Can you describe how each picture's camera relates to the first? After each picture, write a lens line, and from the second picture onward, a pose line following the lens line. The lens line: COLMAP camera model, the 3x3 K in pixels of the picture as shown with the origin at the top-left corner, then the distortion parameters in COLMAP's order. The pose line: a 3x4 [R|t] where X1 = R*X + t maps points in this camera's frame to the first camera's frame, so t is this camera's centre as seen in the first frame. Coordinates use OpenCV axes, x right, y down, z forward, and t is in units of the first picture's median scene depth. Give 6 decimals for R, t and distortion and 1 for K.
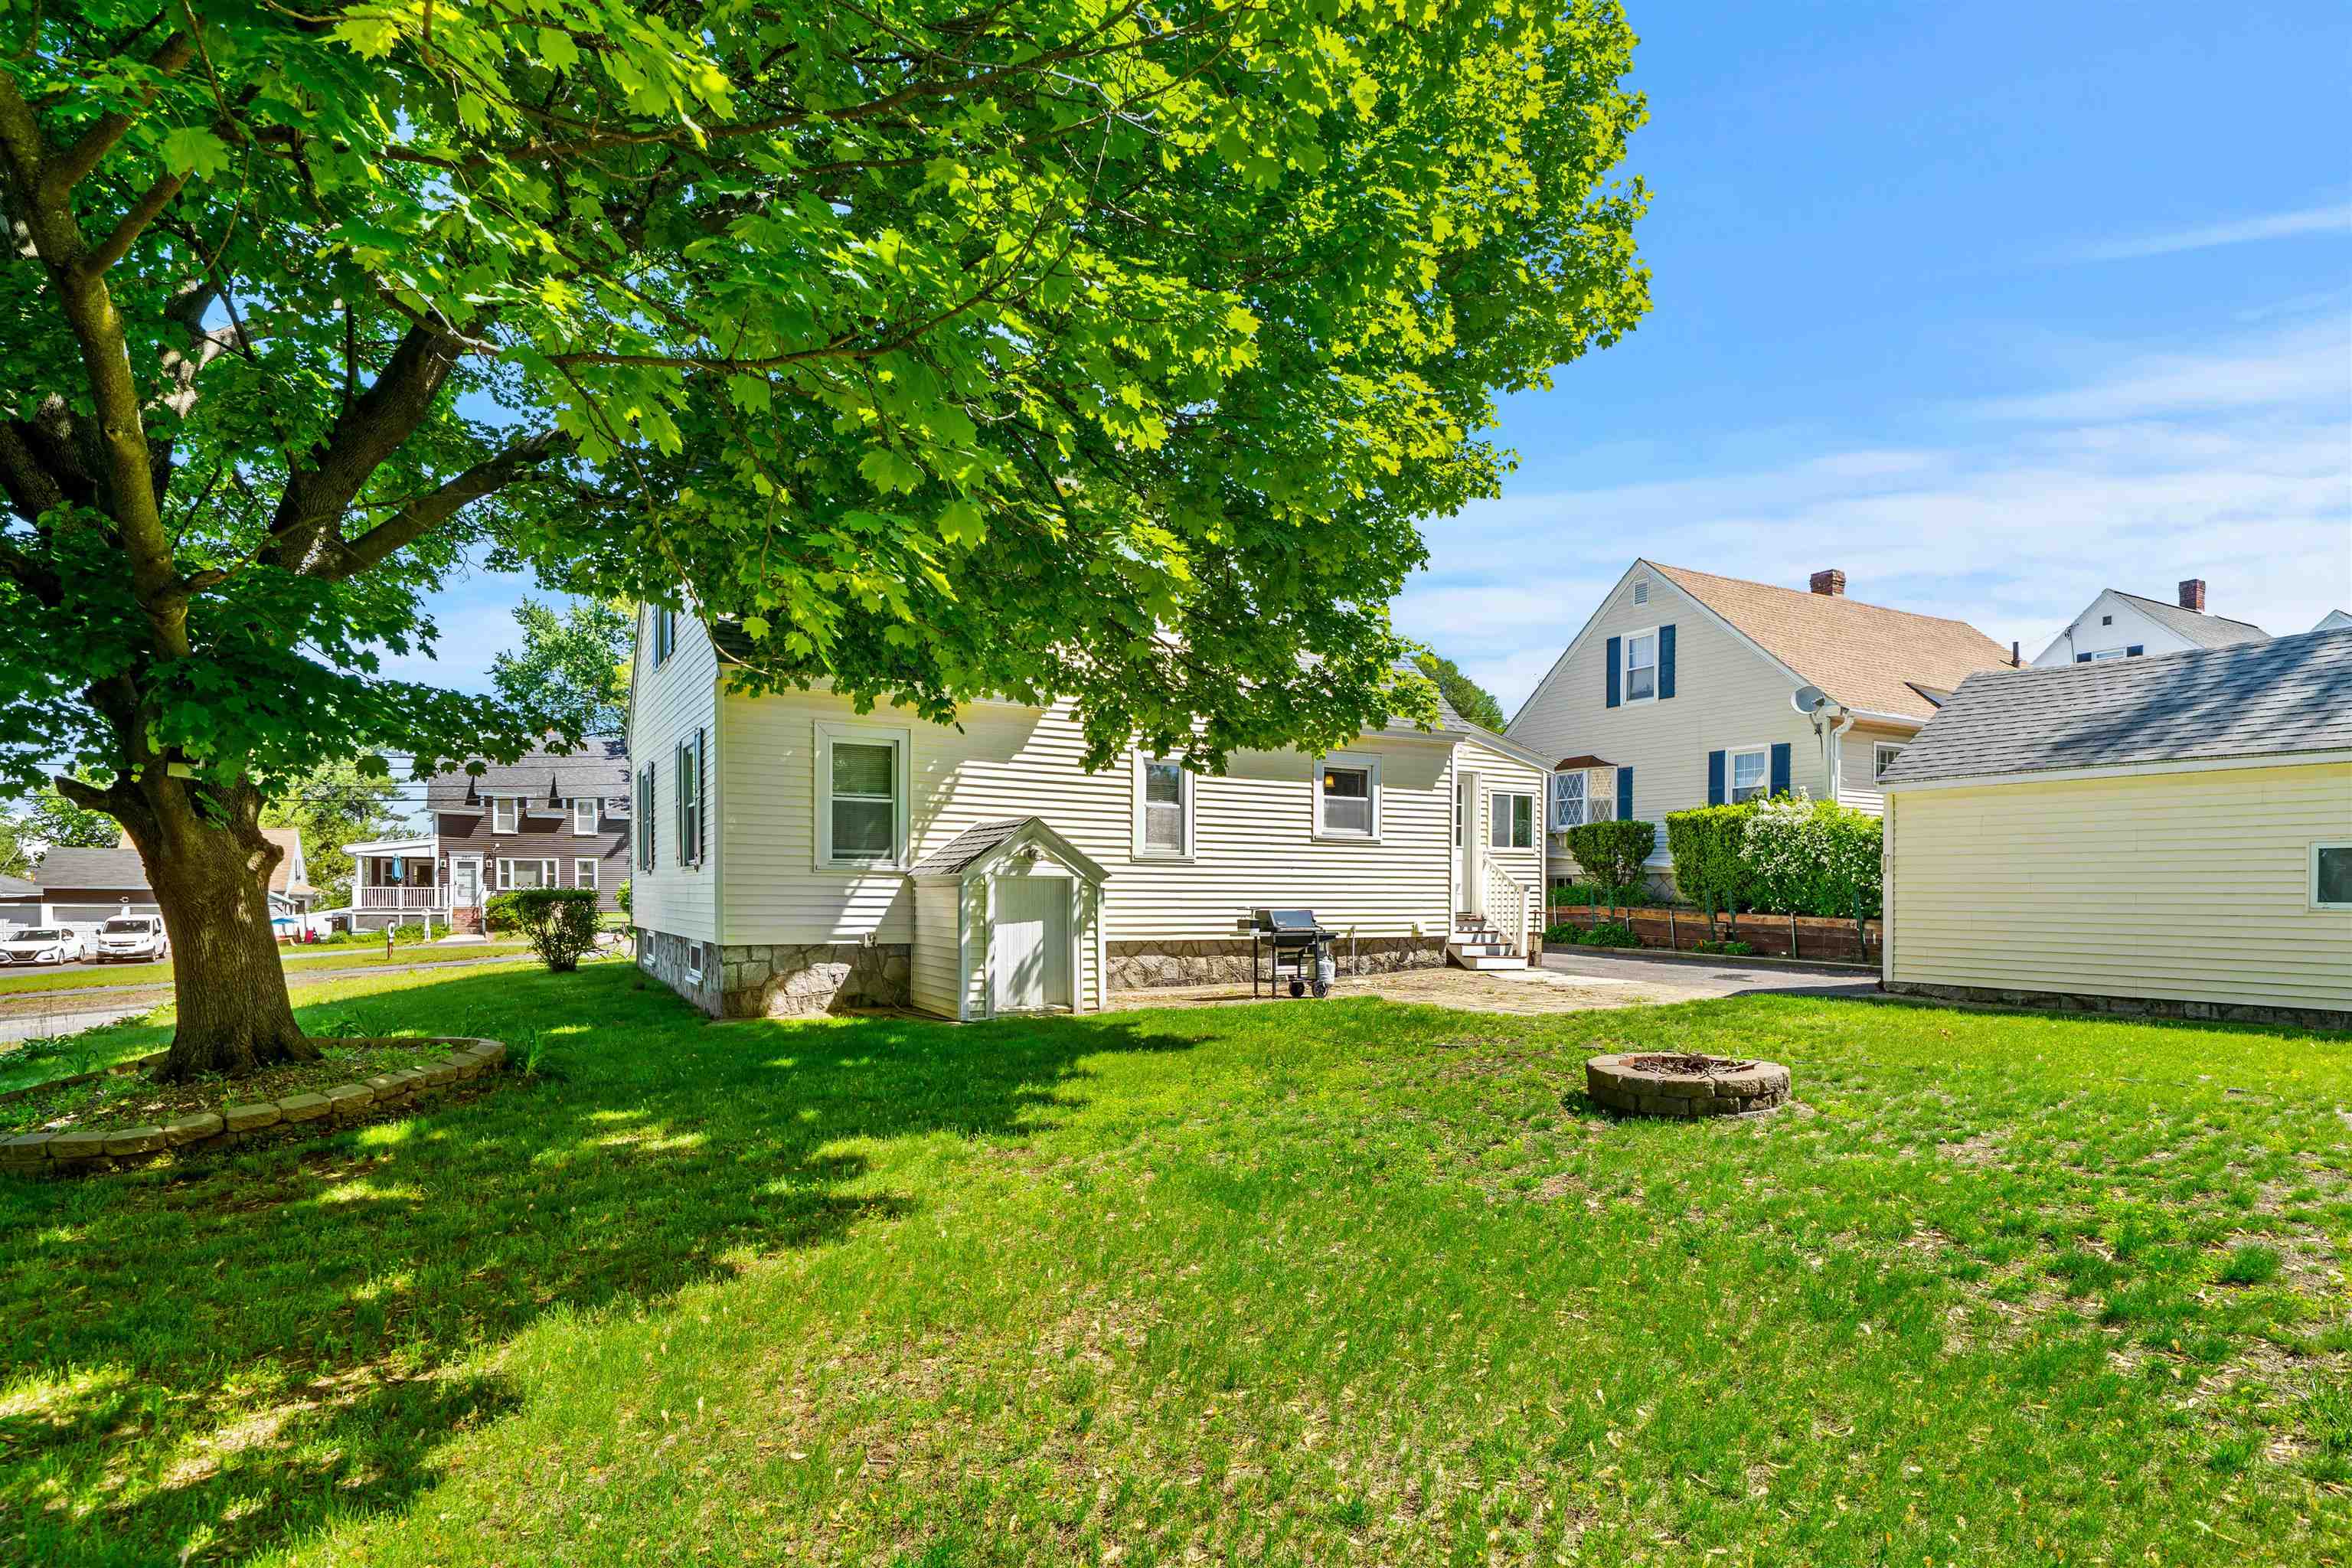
lens RADIAL K [[1243.6, 0, 1174.2], [0, 1243.6, 907.4], [0, 0, 1]] dist [0.001414, 0.000107]
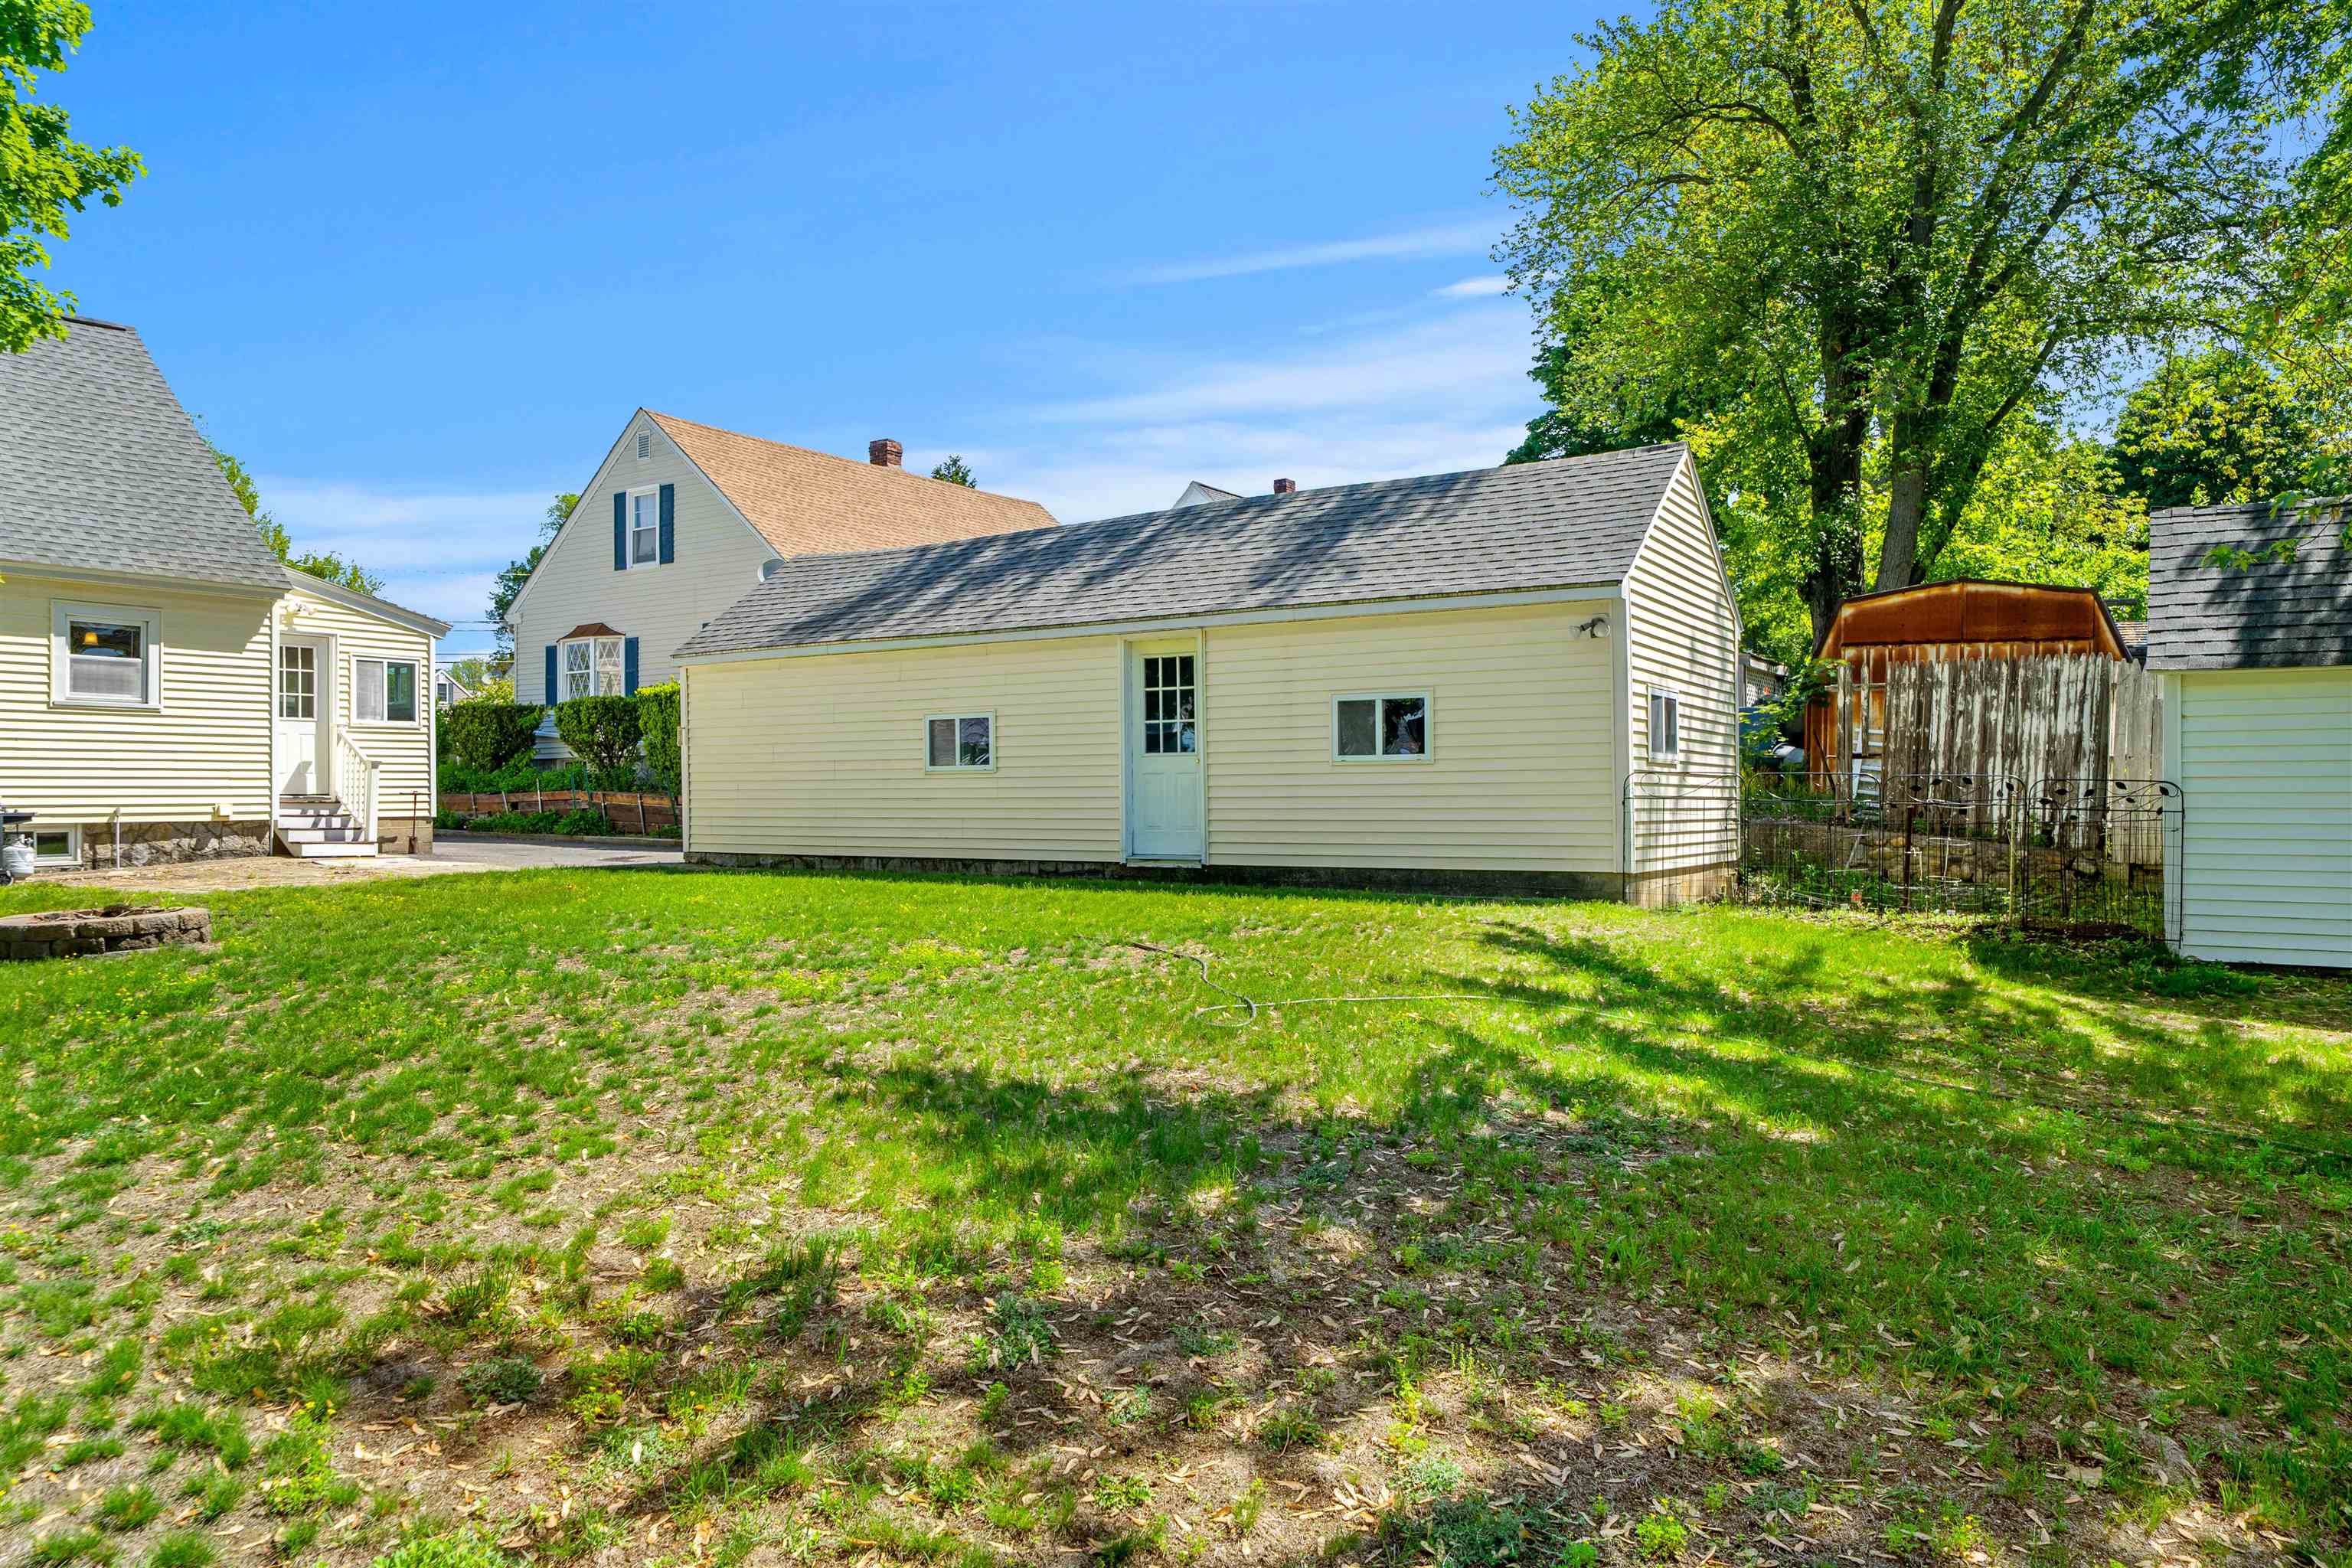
lens RADIAL K [[1566.1, 0, 1176.0], [0, 1566.1, 784.0], [0, 0, 1]] dist [-0.005485, 0.001196]
pose [[0.890673, -0.007552, 0.454582, 0.327585], [0.016342, 0.999748, -0.015411, 0.028633], [-0.454351, 0.021155, 0.890571, -0.304930]]
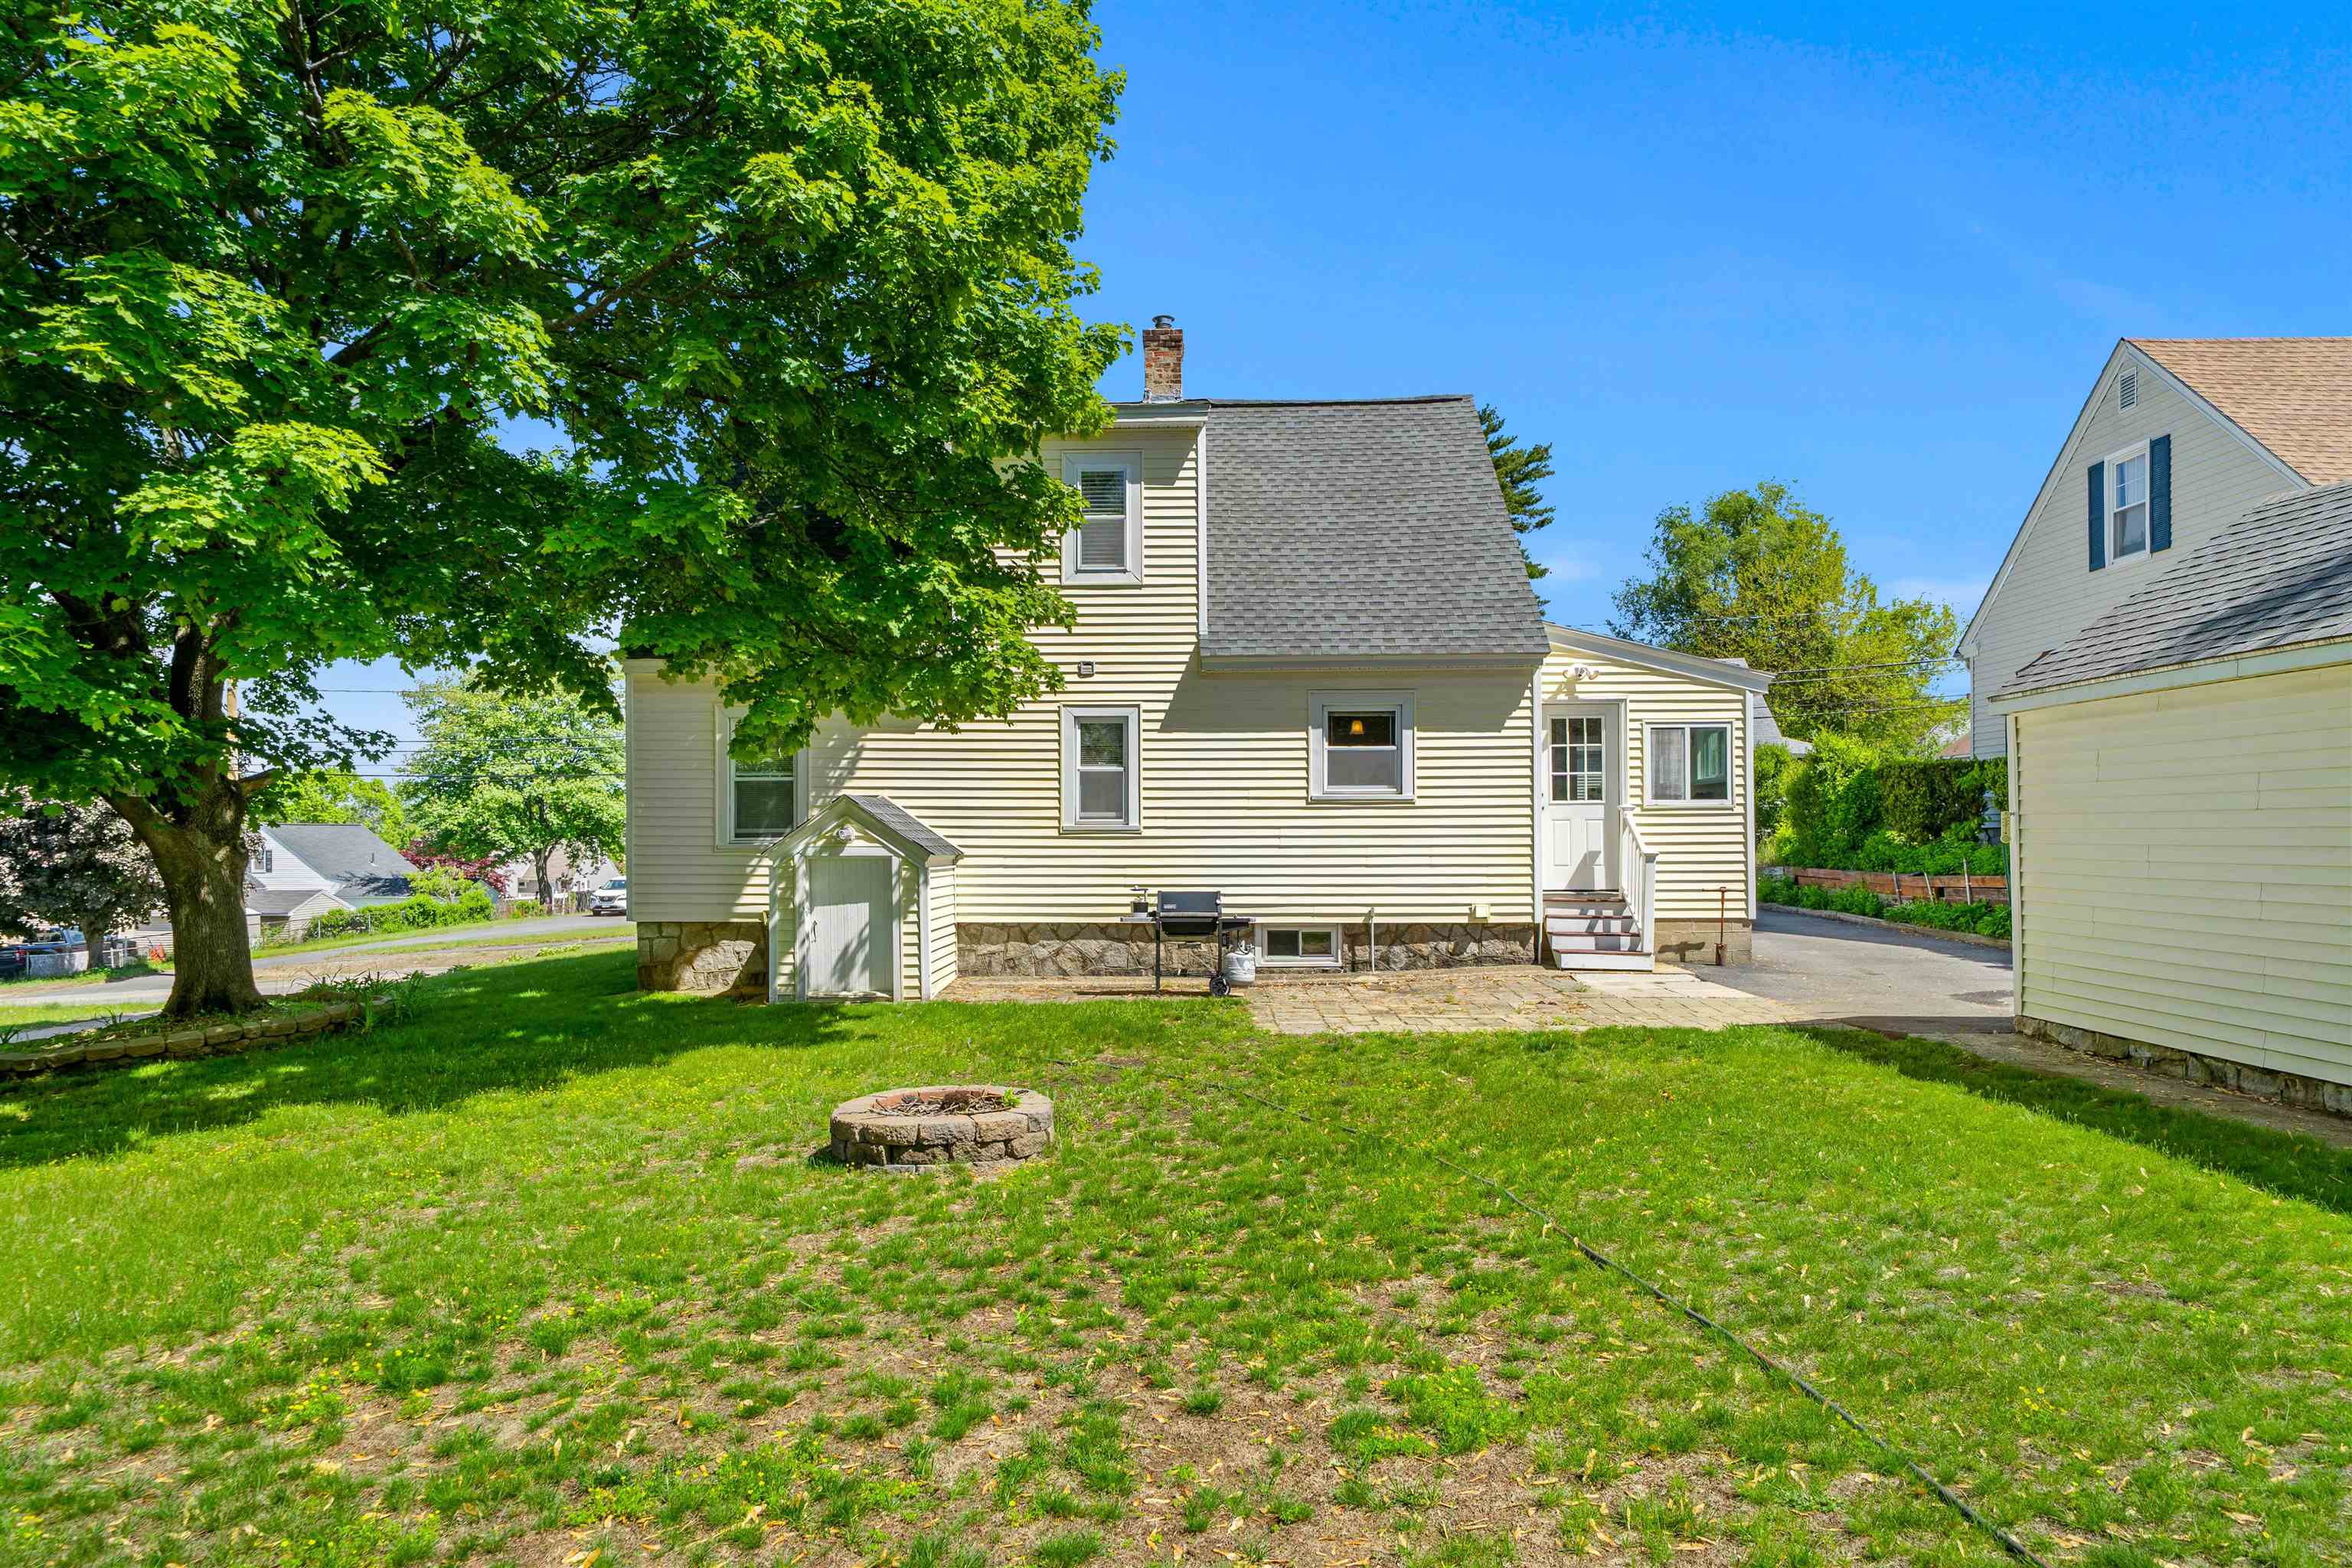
lens RADIAL K [[1487.7, 0, 1120.2], [0, 1487.7, 817.3], [0, 0, 1]] dist [0.003140, -0.002295]
pose [[0.846747, -0.016447, -0.531742, 0.555370], [0.002805, 0.999646, -0.026454, -0.019895], [0.531989, 0.020909, 0.846493, 0.116927]]
